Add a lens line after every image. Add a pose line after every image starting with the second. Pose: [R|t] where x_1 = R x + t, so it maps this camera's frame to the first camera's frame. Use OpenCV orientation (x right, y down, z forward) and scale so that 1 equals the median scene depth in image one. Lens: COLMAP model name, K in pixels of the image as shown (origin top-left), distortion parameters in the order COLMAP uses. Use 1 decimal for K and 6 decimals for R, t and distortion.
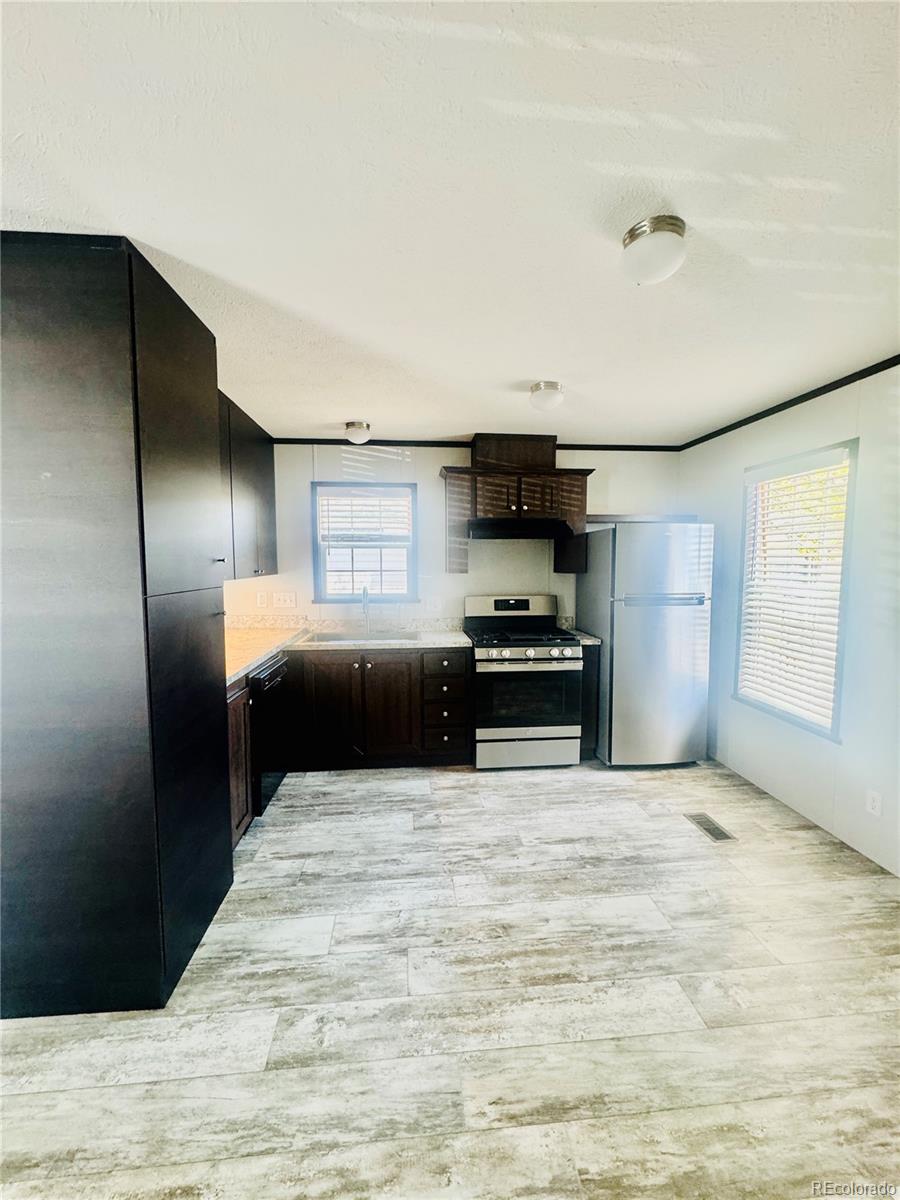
lens RADIAL K [[486.4, 0, 455.4], [0, 486.4, 599.4], [0, 0, 1]] dist [-0.000770, 0.000307]
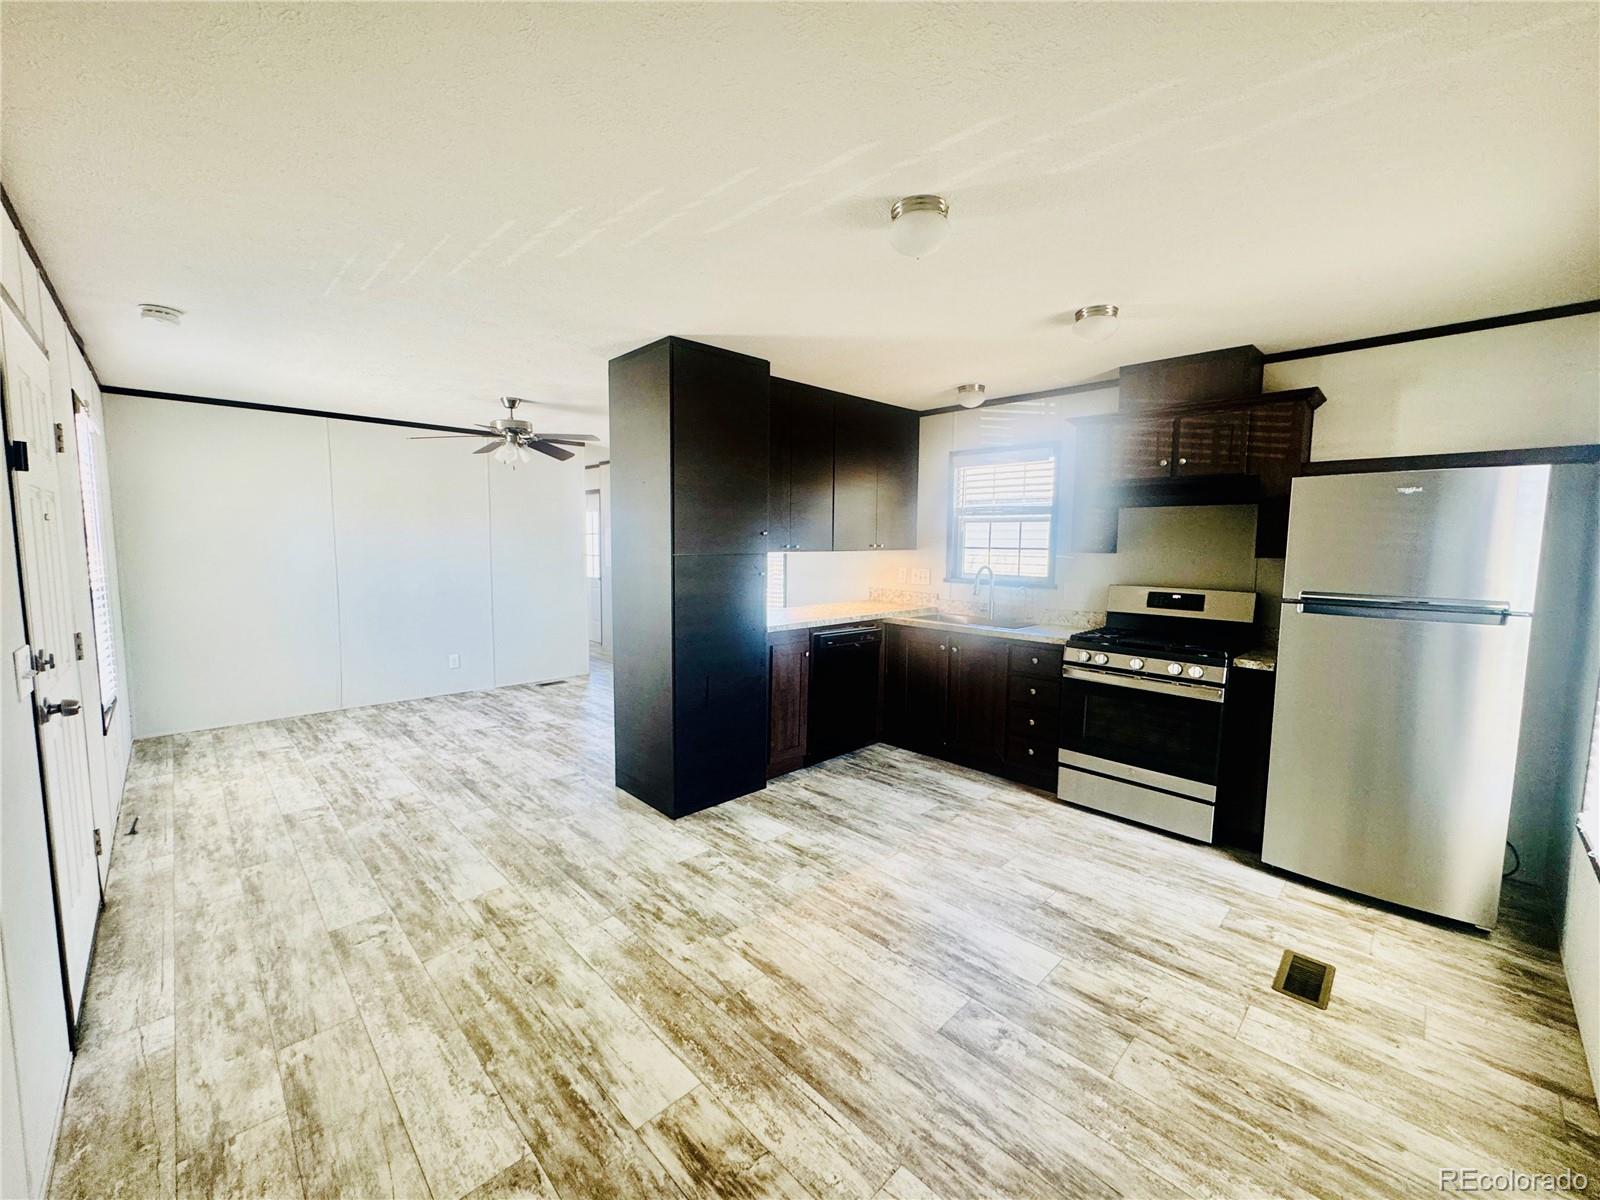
lens RADIAL K [[648.5, 0, 791.9], [0, 648.5, 602.5], [0, 0, 1]] dist [-0.000770, 0.000307]
pose [[0.621102, 0.084886, -0.779119, 0.645733], [-0.071242, 0.996116, 0.051736, 0.005285], [0.780485, 0.023373, 0.624737, -0.012212]]
